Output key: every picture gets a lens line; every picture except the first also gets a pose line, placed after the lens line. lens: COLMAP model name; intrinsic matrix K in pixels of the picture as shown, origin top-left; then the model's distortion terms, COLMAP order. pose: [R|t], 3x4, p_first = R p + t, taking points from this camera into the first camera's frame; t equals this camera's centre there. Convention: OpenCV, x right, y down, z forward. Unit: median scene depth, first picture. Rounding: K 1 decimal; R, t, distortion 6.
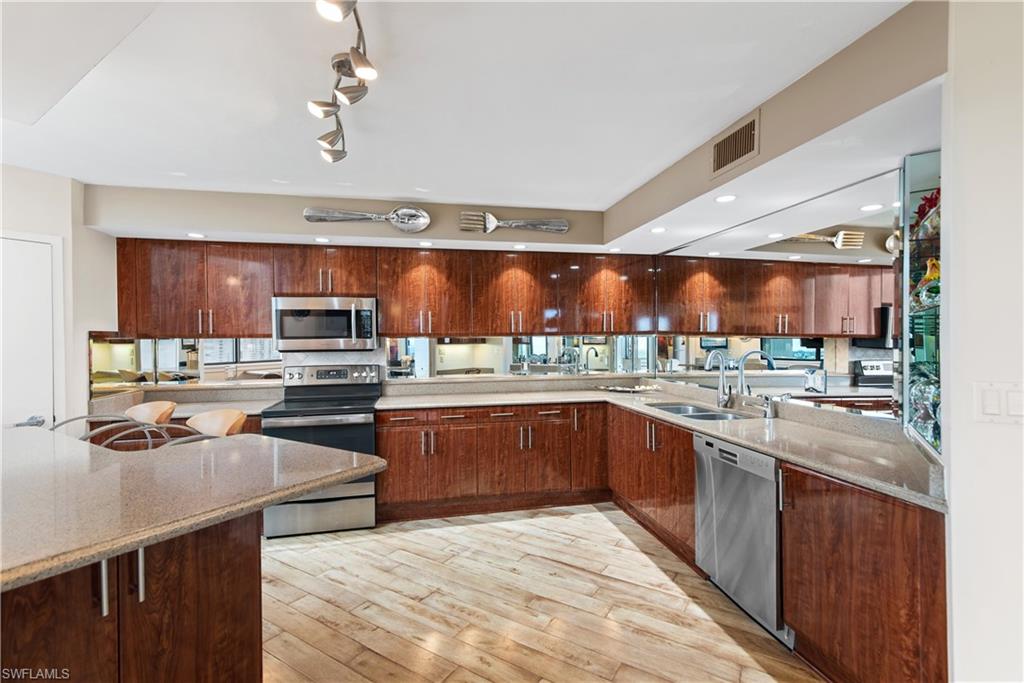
lens RADIAL K [[463.2, 0, 514.4], [0, 463.2, 332.7], [0, 0, 1]] dist [0.019645, -0.000164]
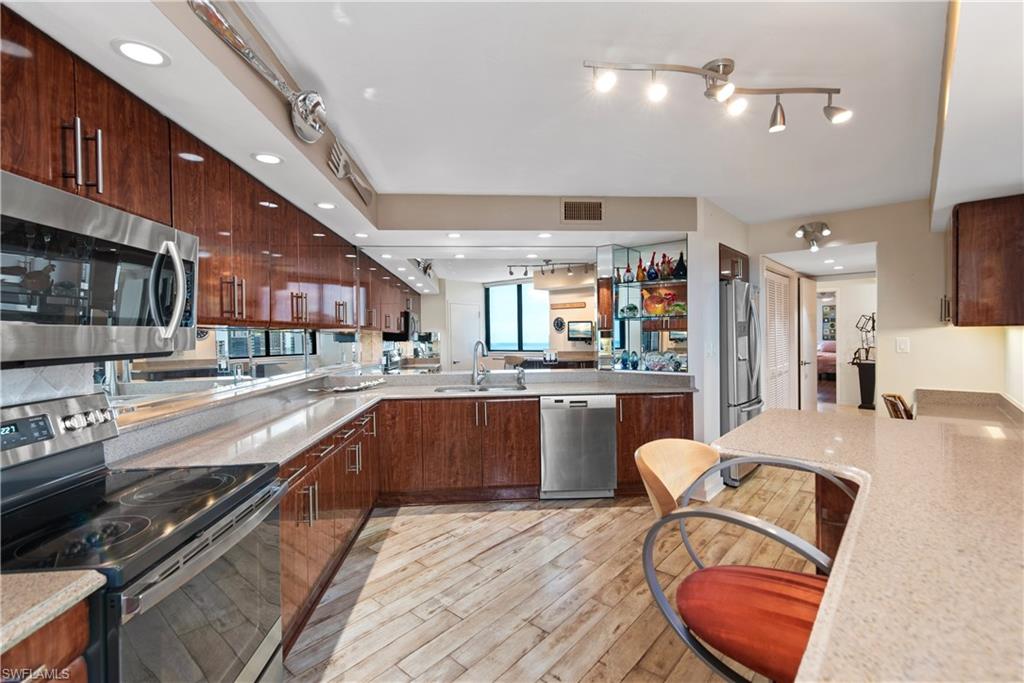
lens RADIAL K [[463.2, 0, 514.4], [0, 463.2, 332.7], [0, 0, 1]] dist [0.019645, -0.000164]
pose [[0.130042, 0.004961, 0.991496, -0.733505], [-0.001097, 0.999988, -0.004860, 0.020451], [-0.991508, -0.000455, 0.130046, 0.656781]]
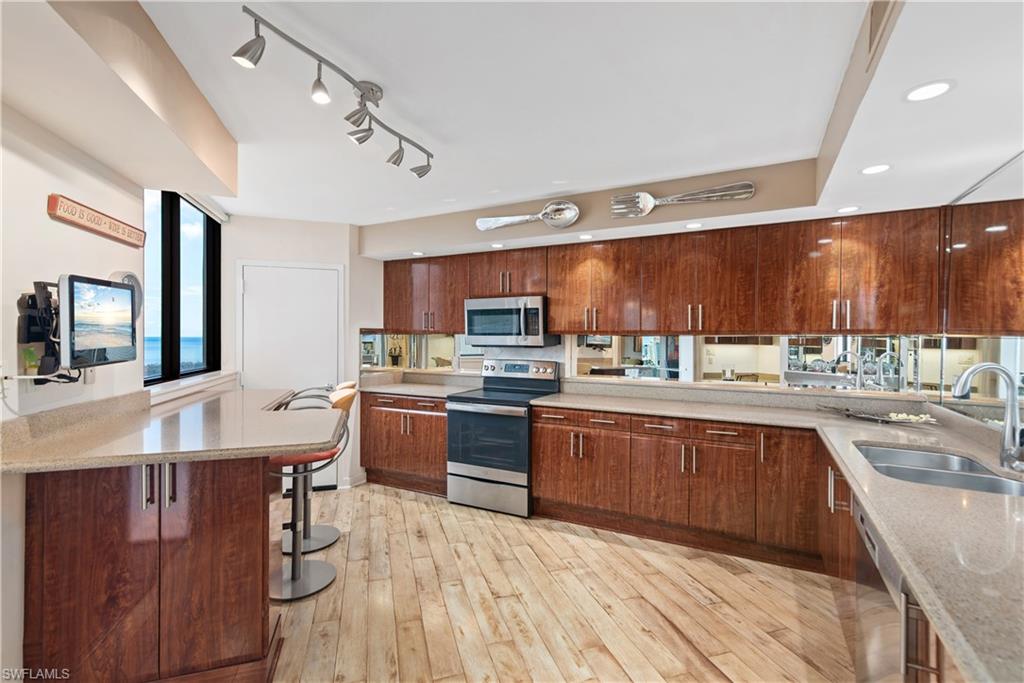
lens RADIAL K [[463.2, 0, 514.4], [0, 463.2, 332.7], [0, 0, 1]] dist [0.019645, -0.000164]
pose [[0.770042, 0.007125, -0.637953, 0.318429], [-0.004792, 0.999974, 0.005384, 0.000947], [0.637975, -0.001089, 0.770056, 0.178198]]
